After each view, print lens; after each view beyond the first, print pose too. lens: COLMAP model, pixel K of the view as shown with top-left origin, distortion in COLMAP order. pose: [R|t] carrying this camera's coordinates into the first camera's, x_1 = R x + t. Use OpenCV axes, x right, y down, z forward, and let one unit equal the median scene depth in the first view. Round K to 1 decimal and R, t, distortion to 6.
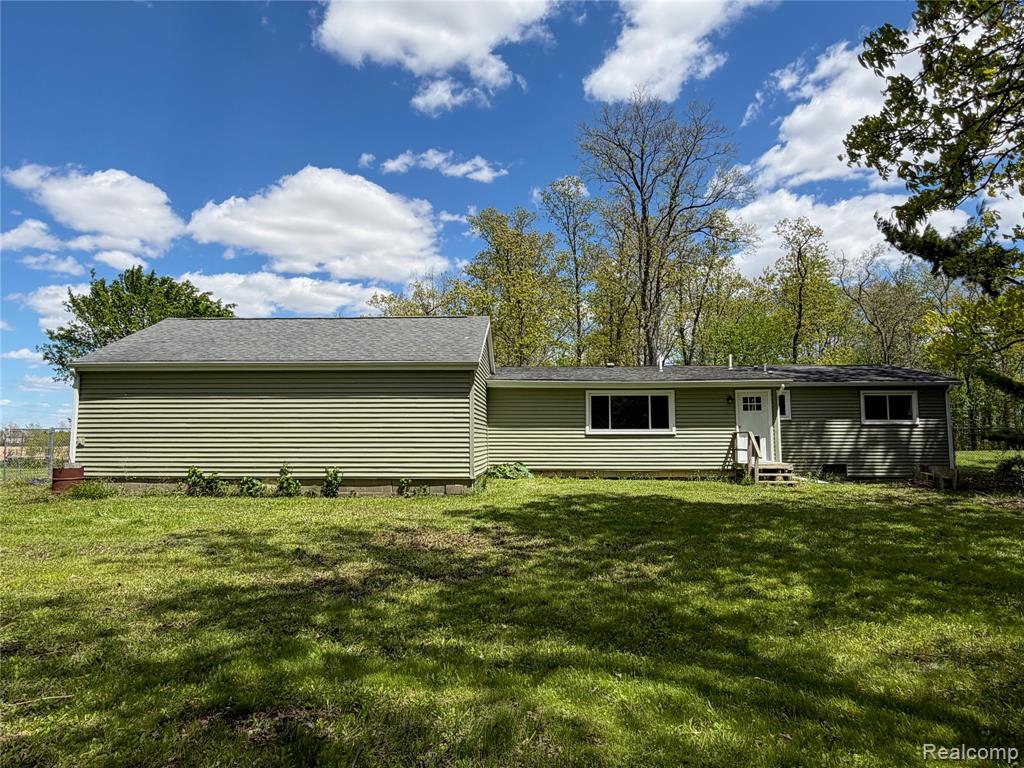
lens RADIAL K [[645.0, 0, 512.0], [0, 645.0, 384.0], [0, 0, 1]] dist [-0.004585, -0.001150]
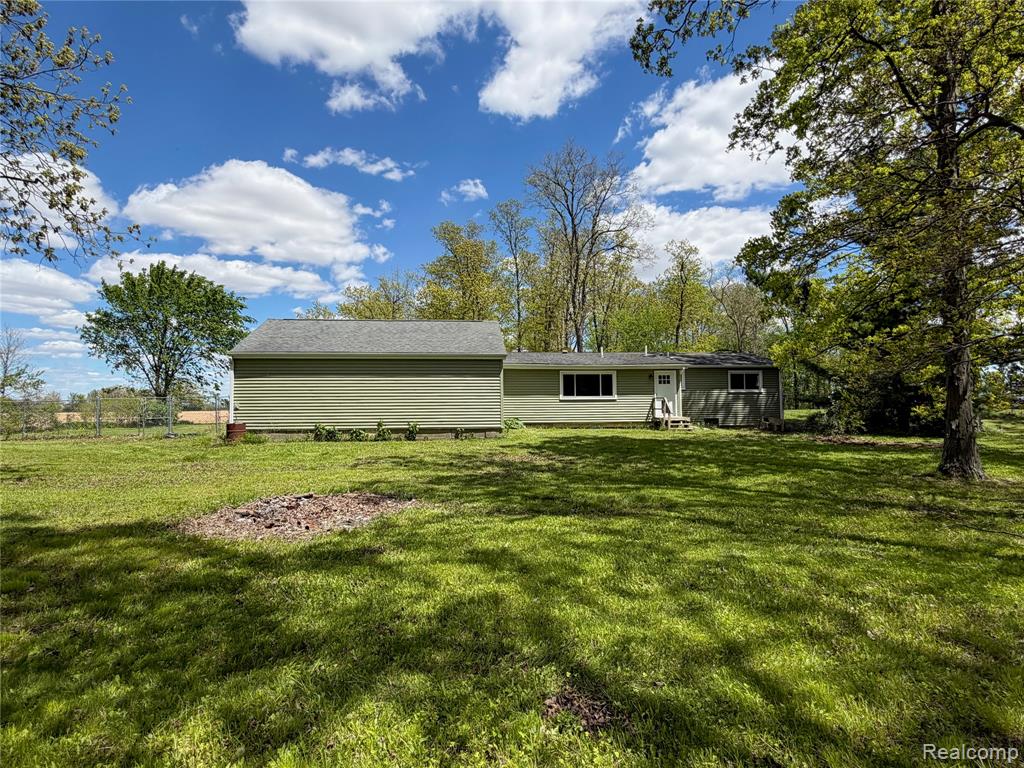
lens RADIAL K [[544.3, 0, 512.0], [0, 544.3, 384.0], [0, 0, 1]] dist [0.004127, 0.000481]
pose [[0.990505, -0.000743, 0.137478, -0.176118], [-0.006113, 0.998758, 0.049442, -0.022008], [-0.137344, -0.049813, 0.989270, -0.259037]]
